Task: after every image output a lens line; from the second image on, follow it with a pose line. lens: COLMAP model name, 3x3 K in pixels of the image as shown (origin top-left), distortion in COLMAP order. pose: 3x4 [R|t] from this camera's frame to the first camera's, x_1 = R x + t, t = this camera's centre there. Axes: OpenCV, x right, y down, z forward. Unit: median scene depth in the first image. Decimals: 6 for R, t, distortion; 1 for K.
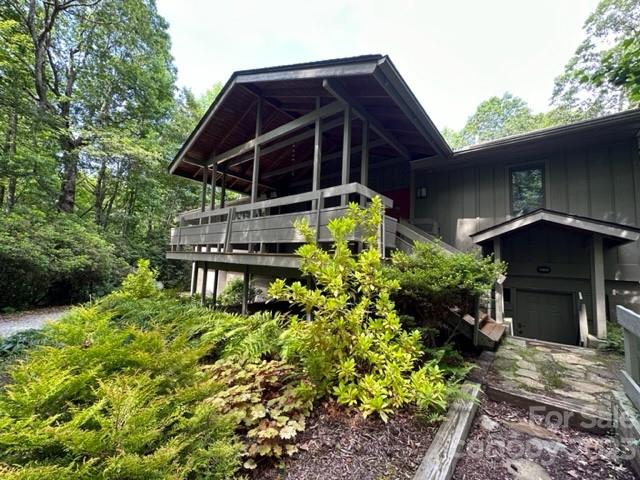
lens RADIAL K [[250.3, 0, 328.6], [0, 250.3, 239.0], [0, 0, 1]] dist [0.007696, 0.000213]
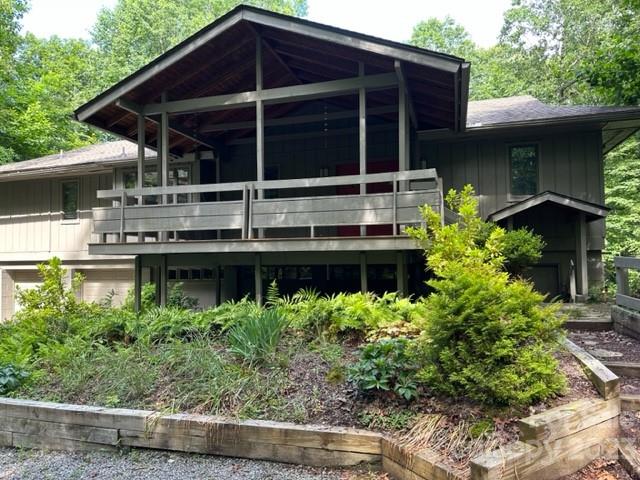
lens RADIAL K [[449.4, 0, 324.1], [0, 449.4, 242.2], [0, 0, 1]] dist [0.022186, -0.007942]
pose [[0.919160, -0.037806, 0.392066, -0.793815], [0.017576, 0.998328, 0.055063, -0.013861], [-0.393492, -0.043721, 0.918288, -0.444464]]
